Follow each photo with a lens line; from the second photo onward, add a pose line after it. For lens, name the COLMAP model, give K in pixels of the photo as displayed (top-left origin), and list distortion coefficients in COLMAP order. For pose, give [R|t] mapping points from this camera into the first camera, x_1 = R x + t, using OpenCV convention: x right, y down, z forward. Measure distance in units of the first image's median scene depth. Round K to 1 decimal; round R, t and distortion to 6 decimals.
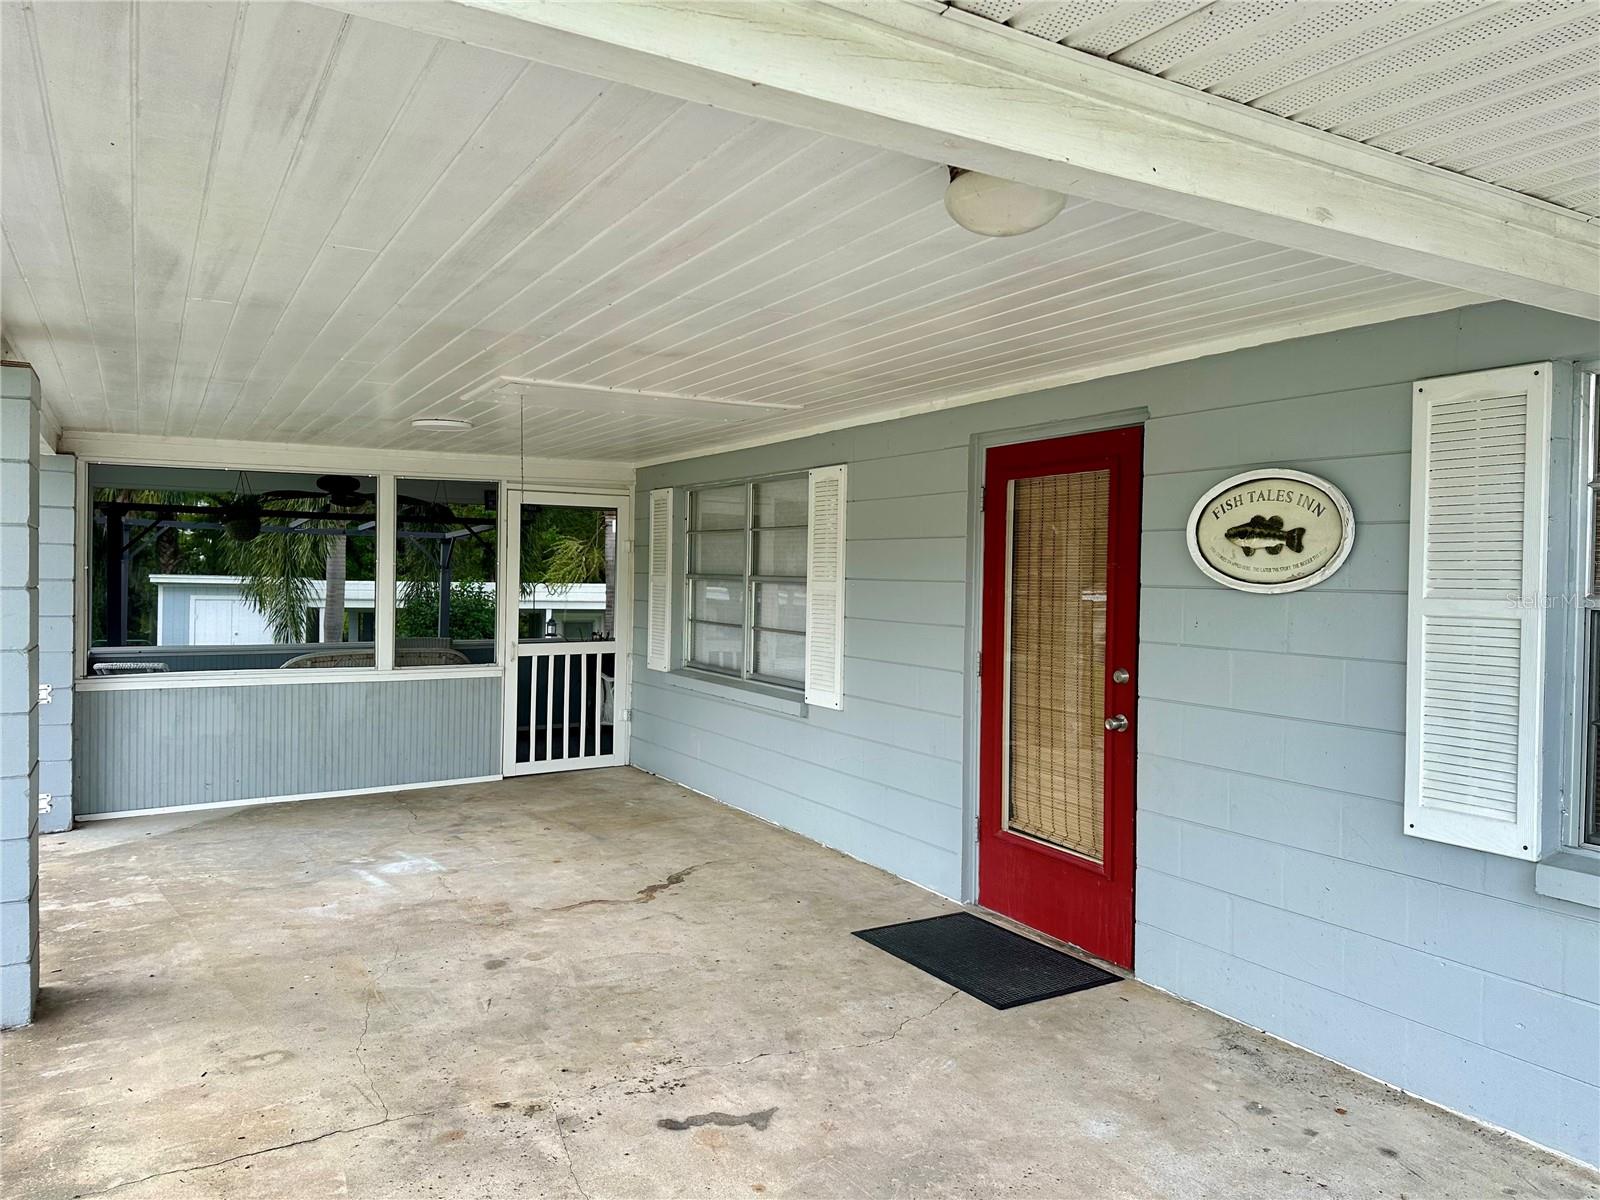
lens RADIAL K [[1122.5, 0, 800.0], [0, 1122.5, 600.0], [0, 0, 1]] dist [0.081428, -0.112819]
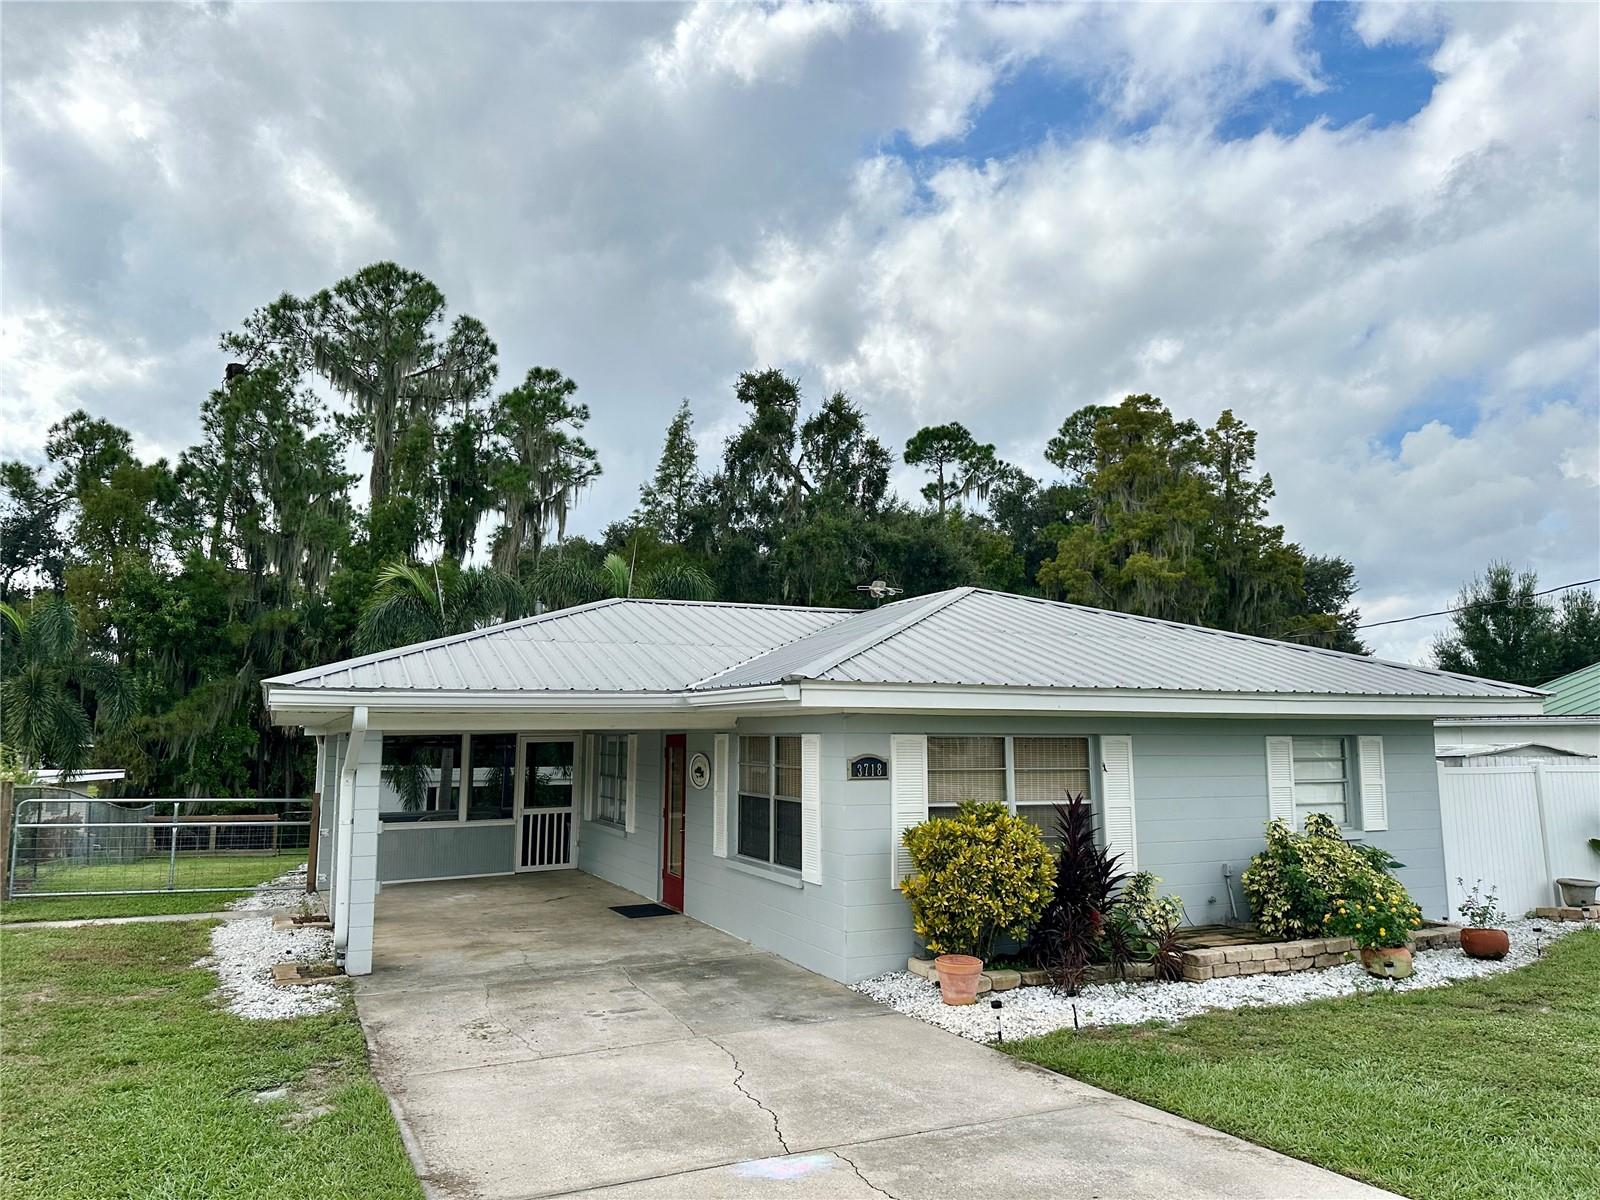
lens RADIAL K [[1122.5, 0, 800.0], [0, 1122.5, 600.0], [0, 0, 1]] dist [0.081428, -0.112819]
pose [[0.995433, -0.028518, -0.091107, 0.471749], [0.015213, 0.989530, -0.143525, -0.036819], [0.094246, 0.141483, 0.985444, -1.102070]]
